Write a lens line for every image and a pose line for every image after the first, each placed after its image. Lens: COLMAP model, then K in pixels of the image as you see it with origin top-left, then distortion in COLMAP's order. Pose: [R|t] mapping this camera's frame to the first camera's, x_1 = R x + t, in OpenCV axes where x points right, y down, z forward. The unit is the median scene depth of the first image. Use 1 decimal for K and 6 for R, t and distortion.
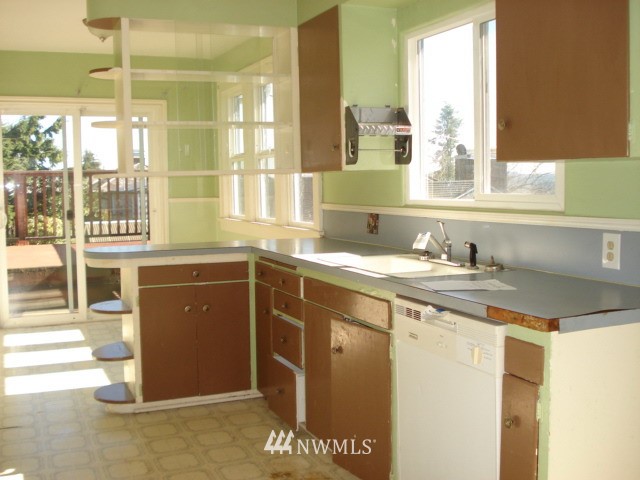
lens RADIAL K [[716.5, 0, 320.0], [0, 716.5, 240.0], [0, 0, 1]] dist [-0.084615, -0.003163]
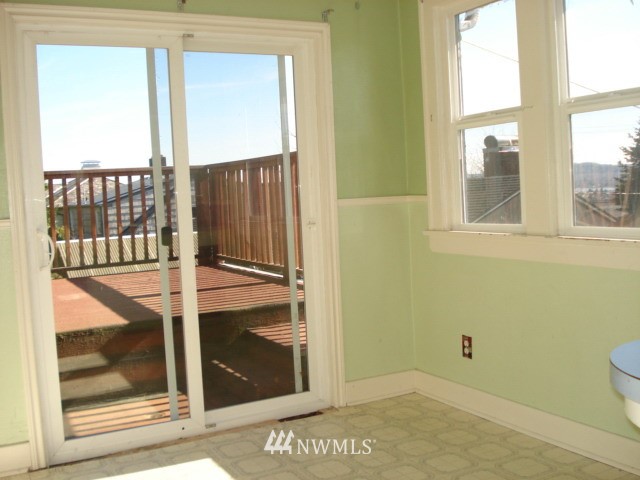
lens RADIAL K [[716.5, 0, 320.0], [0, 716.5, 240.0], [0, 0, 1]] dist [-0.084615, -0.003163]
pose [[0.996311, -0.042055, 0.074805, -0.313549], [0.042798, 0.999049, -0.008356, -0.026131], [-0.074382, 0.011527, 0.997163, 0.513837]]
